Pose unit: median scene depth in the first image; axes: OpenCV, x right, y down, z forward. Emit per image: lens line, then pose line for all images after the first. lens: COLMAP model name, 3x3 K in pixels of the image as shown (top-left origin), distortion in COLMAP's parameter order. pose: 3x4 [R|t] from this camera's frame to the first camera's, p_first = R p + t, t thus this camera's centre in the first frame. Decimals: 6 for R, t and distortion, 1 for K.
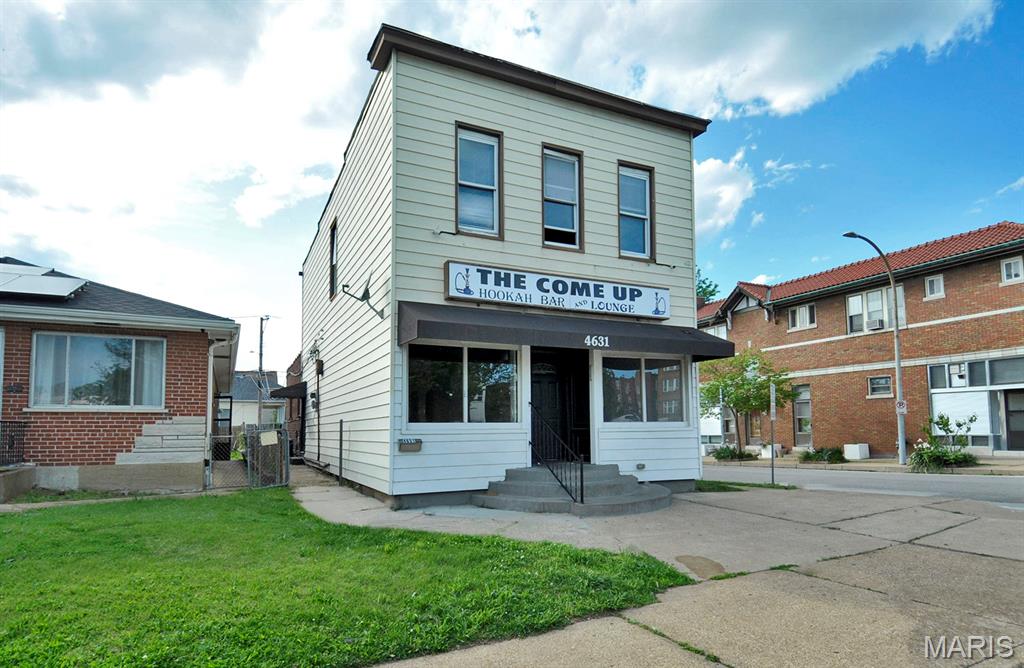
lens RADIAL K [[566.6, 0, 510.2], [0, 566.6, 384.0], [0, 0, 1]] dist [-0.001804, -0.000182]
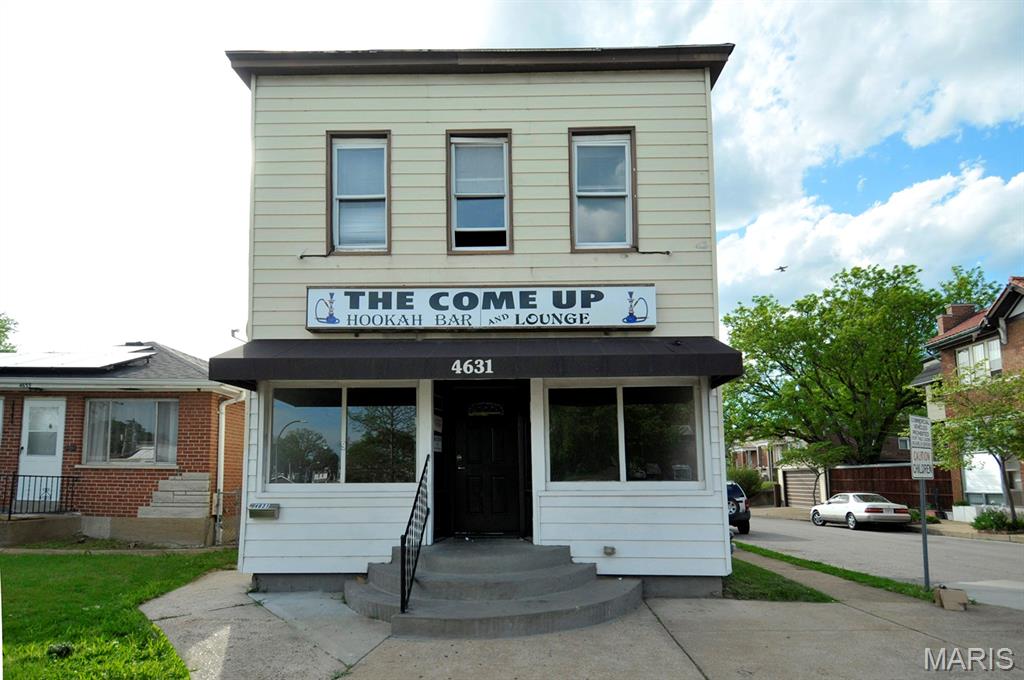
lens RADIAL K [[537.0, 0, 523.3], [0, 537.0, 363.0], [0, 0, 1]] dist [0.026016, -0.037666]
pose [[0.890338, -0.088573, -0.446602, 0.465988], [0.029632, 0.990088, -0.137285, 0.012632], [0.454336, 0.108997, 0.884137, 0.399766]]
